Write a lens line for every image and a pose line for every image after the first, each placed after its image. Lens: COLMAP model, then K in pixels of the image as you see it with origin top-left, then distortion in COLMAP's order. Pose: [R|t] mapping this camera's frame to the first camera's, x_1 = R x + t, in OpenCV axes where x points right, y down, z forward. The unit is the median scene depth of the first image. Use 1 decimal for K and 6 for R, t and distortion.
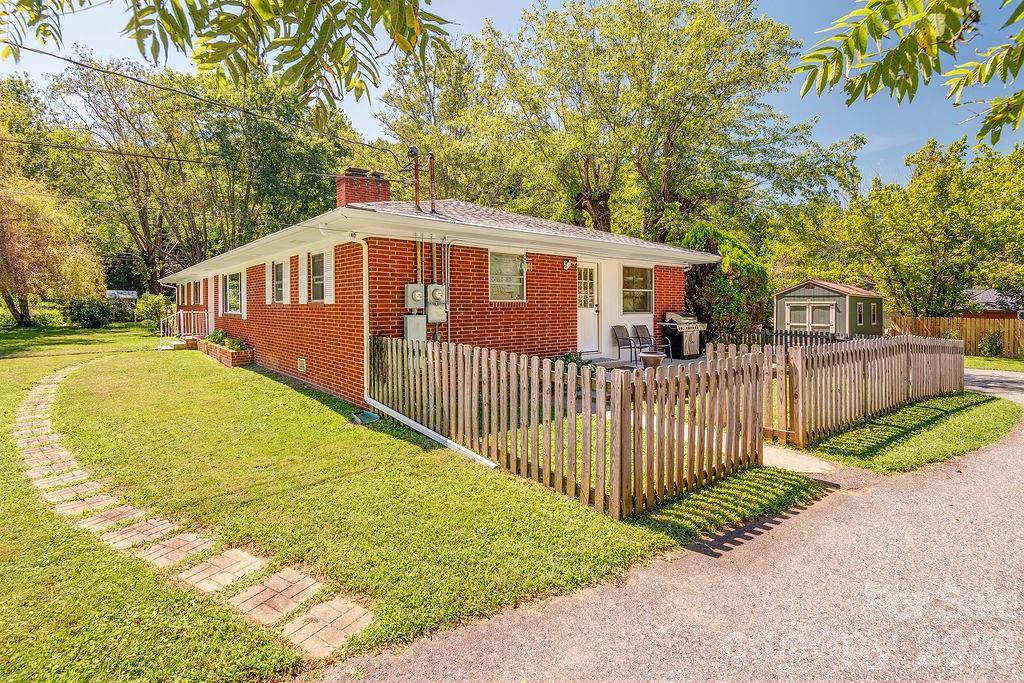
lens RADIAL K [[466.2, 0, 512.2], [0, 466.2, 321.0], [0, 0, 1]] dist [0.000111, -0.012873]
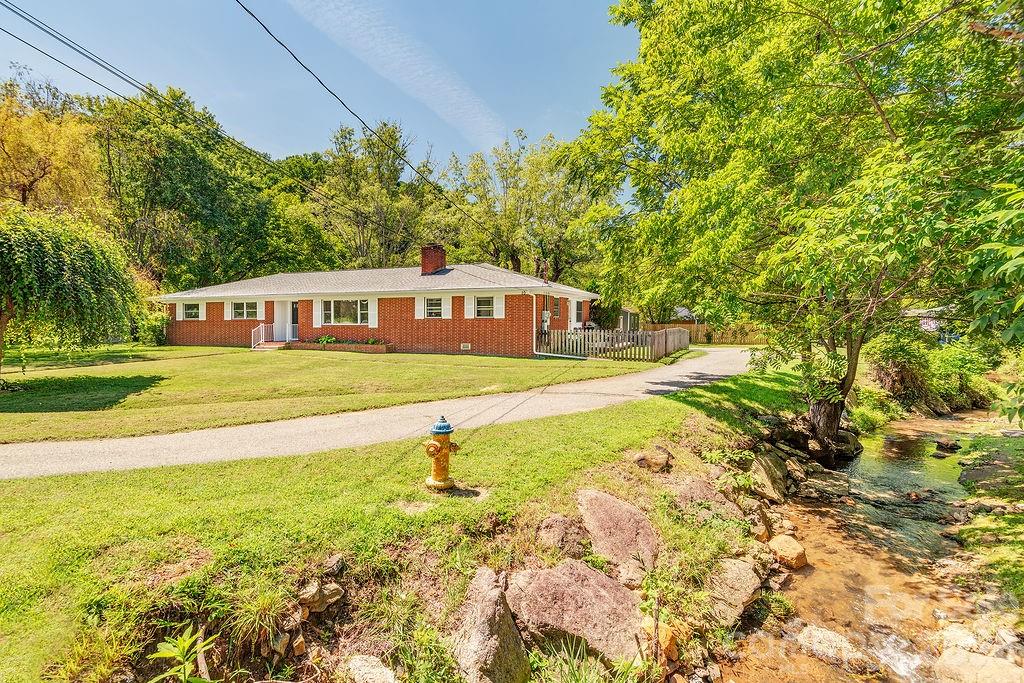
lens RADIAL K [[466.2, 0, 512.2], [0, 466.2, 321.0], [0, 0, 1]] dist [0.000111, -0.012873]
pose [[0.887135, -0.006009, 0.461471, -1.040845], [0.018101, 0.999599, -0.021781, 0.022714], [-0.461155, 0.027676, 0.886888, -0.817046]]
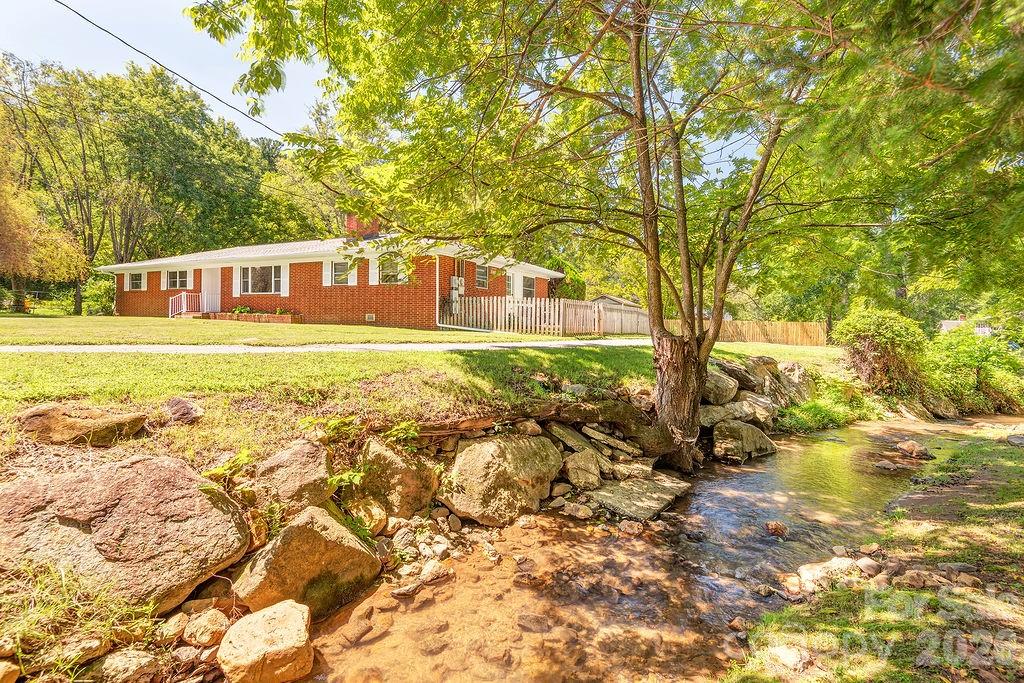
lens RADIAL K [[466.2, 0, 512.2], [0, 466.2, 321.0], [0, 0, 1]] dist [0.000111, -0.012873]
pose [[0.928736, 0.028162, 0.369670, -0.511871], [-0.015593, 0.999196, -0.036945, 0.141758], [-0.370413, 0.028548, 0.928428, -0.784830]]
